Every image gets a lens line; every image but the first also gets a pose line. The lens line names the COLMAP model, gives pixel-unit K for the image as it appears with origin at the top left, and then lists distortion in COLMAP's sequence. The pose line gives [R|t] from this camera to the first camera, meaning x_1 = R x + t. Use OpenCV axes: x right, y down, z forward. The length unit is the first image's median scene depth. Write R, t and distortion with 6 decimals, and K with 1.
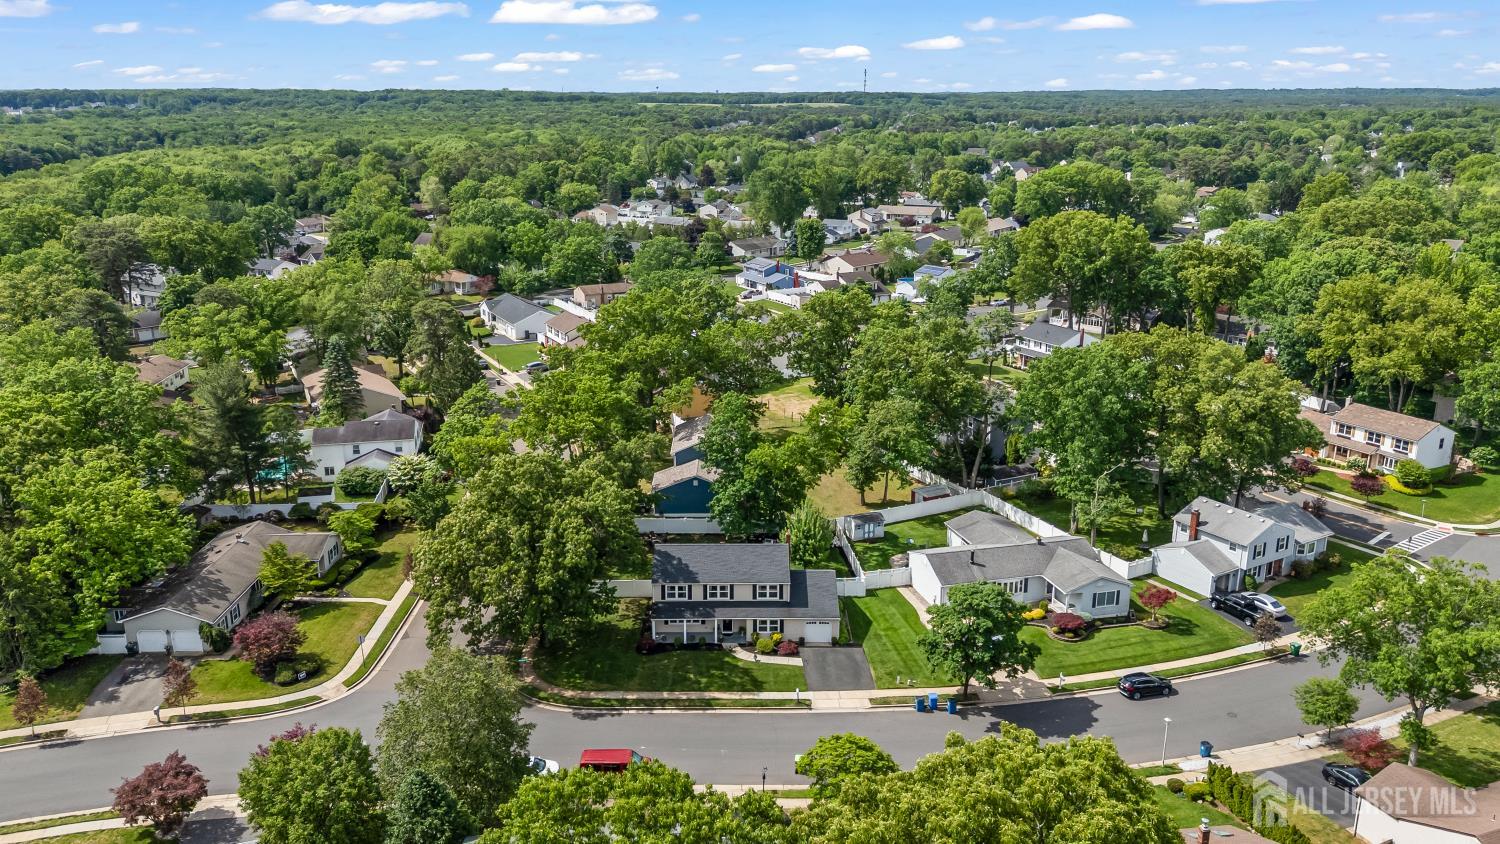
lens RADIAL K [[1108.0, 0, 748.9], [0, 1108.0, 421.1], [0, 0, 1]] dist [0.100408, -0.121565]
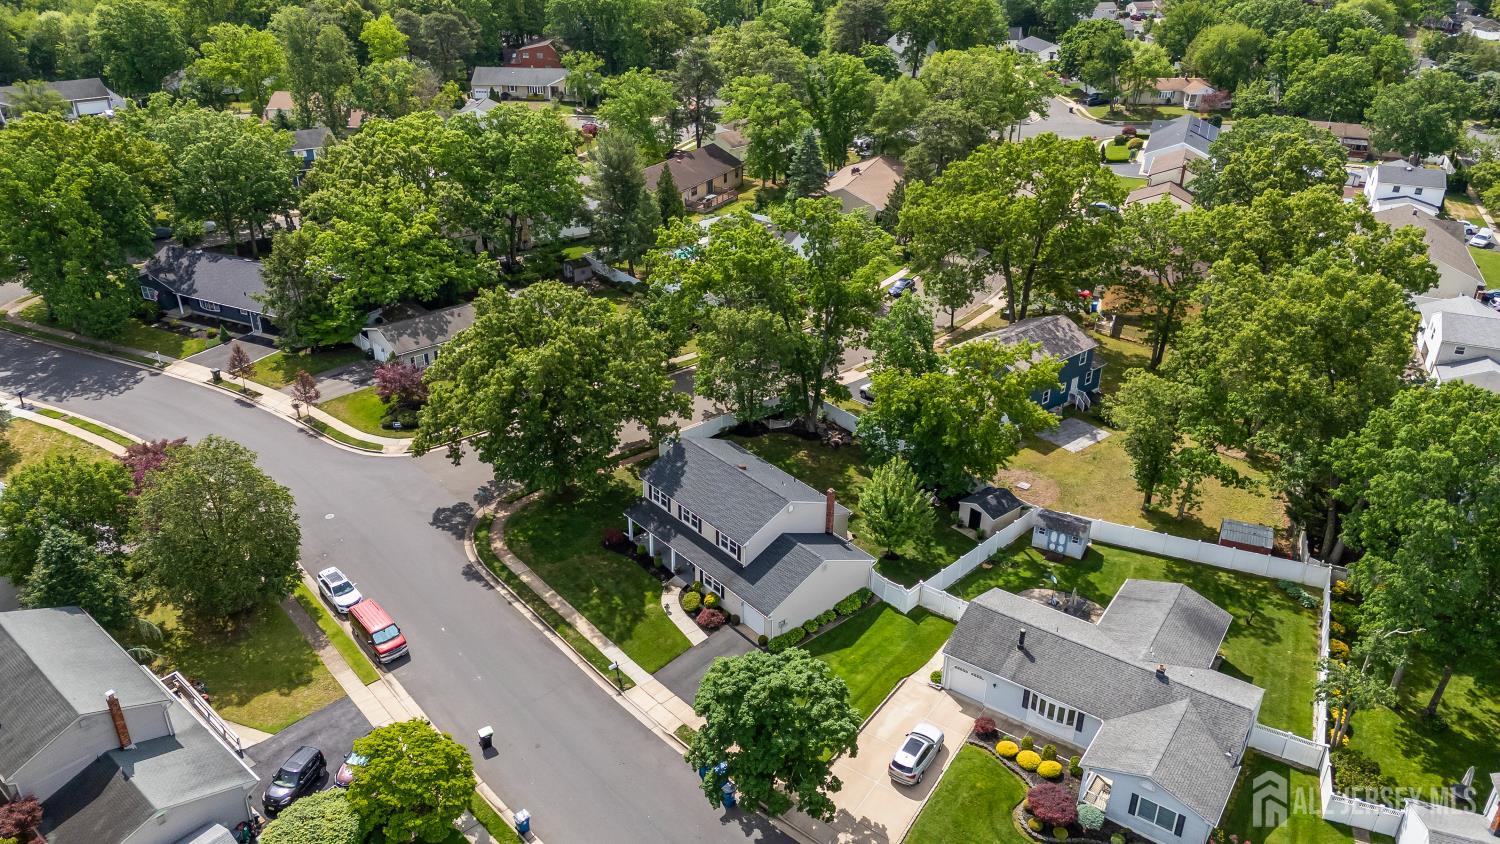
lens RADIAL K [[1093.8, 0, 748.2], [0, 1093.8, 420.0], [0, 0, 1]] dist [0.086777, -0.085731]
pose [[0.640398, 0.358301, -0.679346, 0.489450], [-0.225164, 0.933235, 0.279953, -0.139169], [0.734297, -0.026317, 0.678318, 0.459017]]
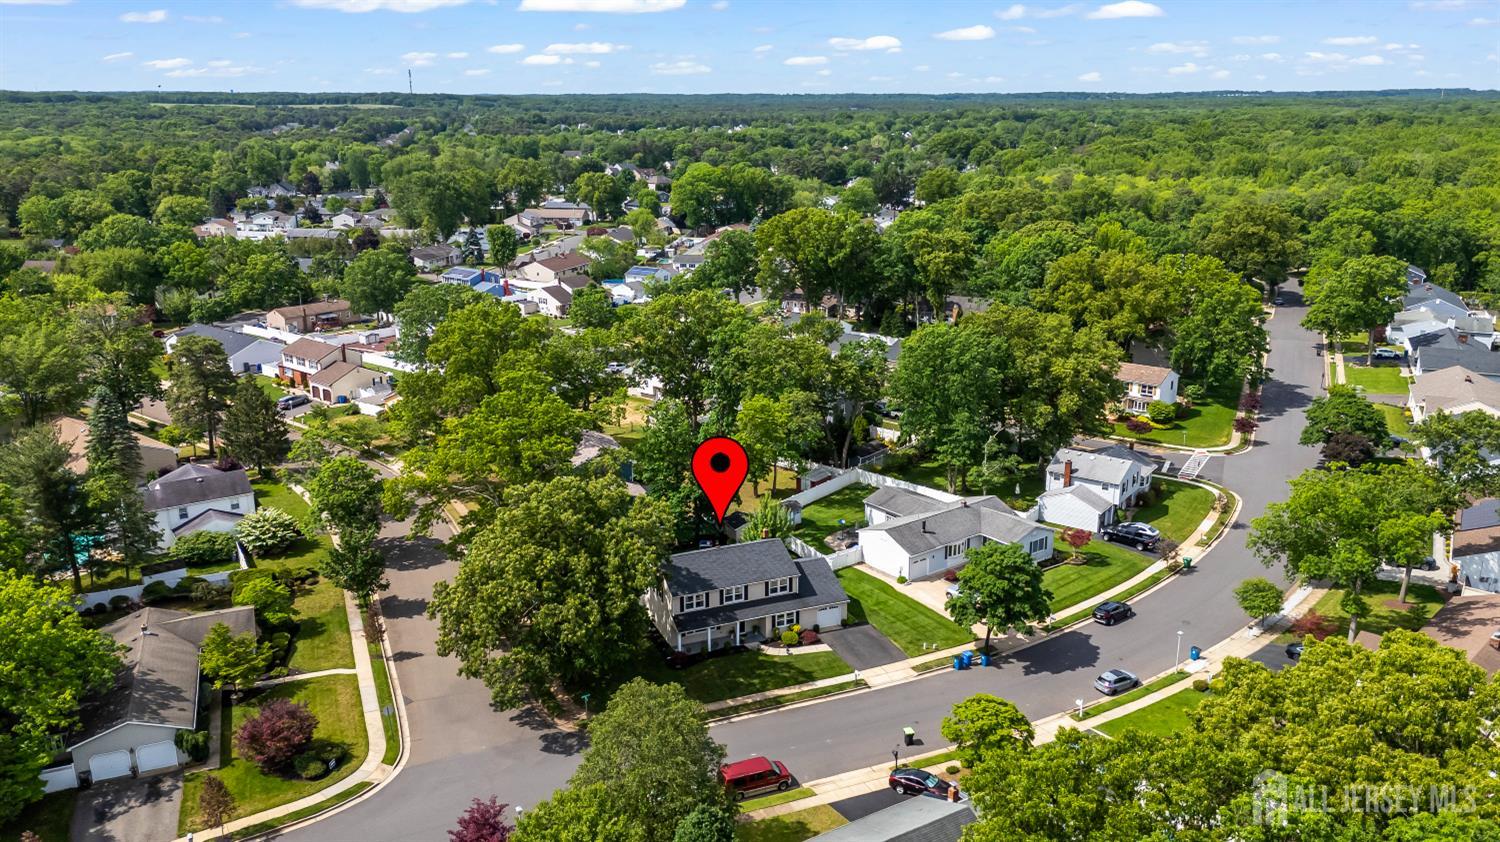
lens RADIAL K [[1115.3, 0, 746.8], [0, 1115.3, 420.1], [0, 0, 1]] dist [0.087100, -0.086886]
pose [[0.925585, -0.106986, 0.363107, -0.344071], [0.108534, 0.993961, 0.016200, -0.016715], [-0.362647, 0.024415, 0.931607, 0.049486]]
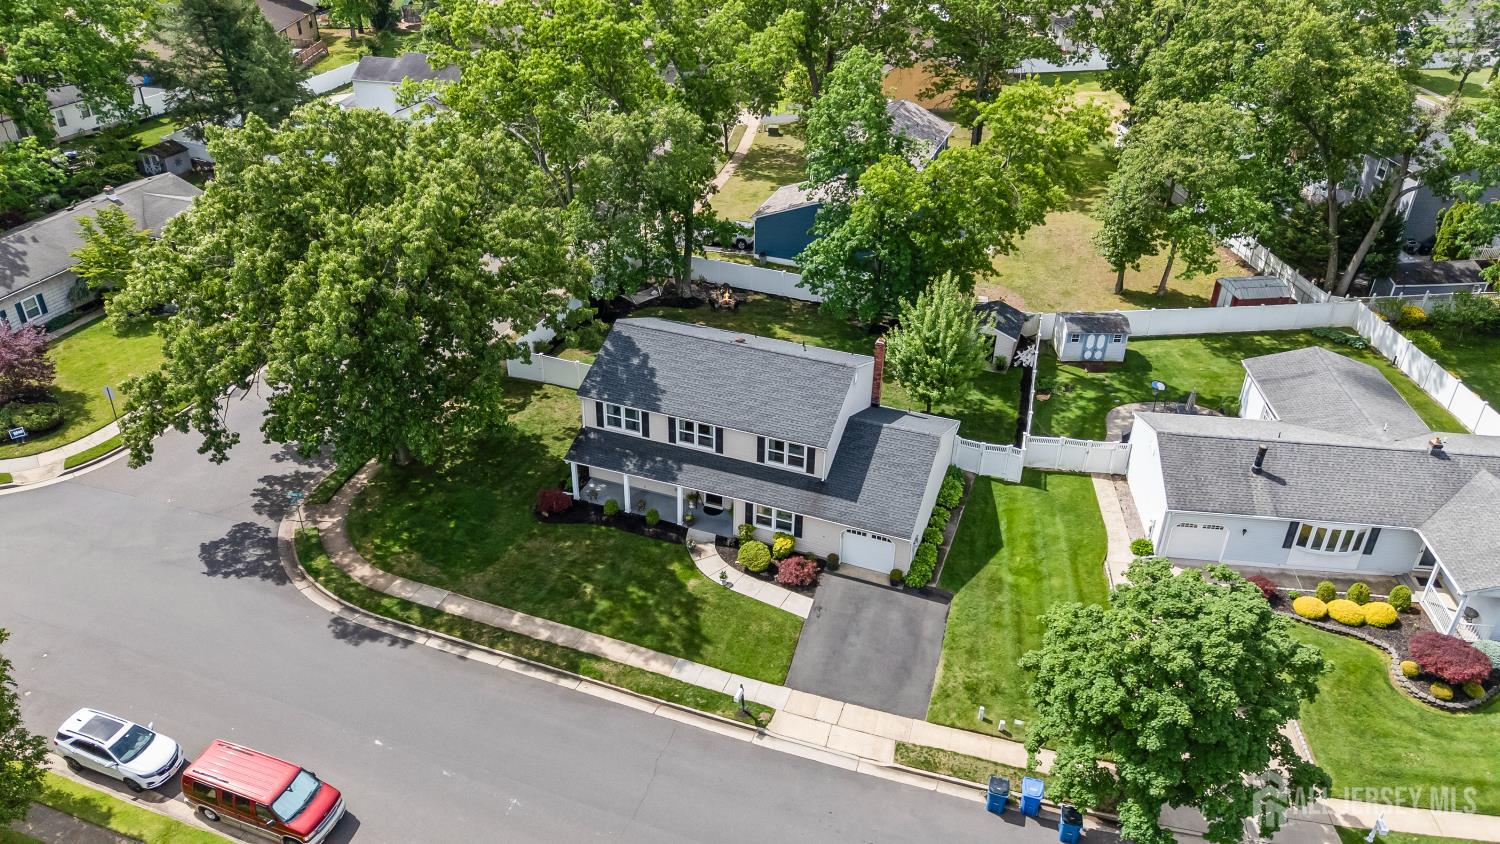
lens RADIAL K [[1093.8, 0, 748.2], [0, 1093.8, 420.0], [0, 0, 1]] dist [0.086777, -0.085731]
pose [[0.932446, 0.201053, -0.300205, 0.138281], [-0.115870, 0.953389, 0.278609, 0.002535], [0.342227, -0.225003, 0.912280, 0.512693]]
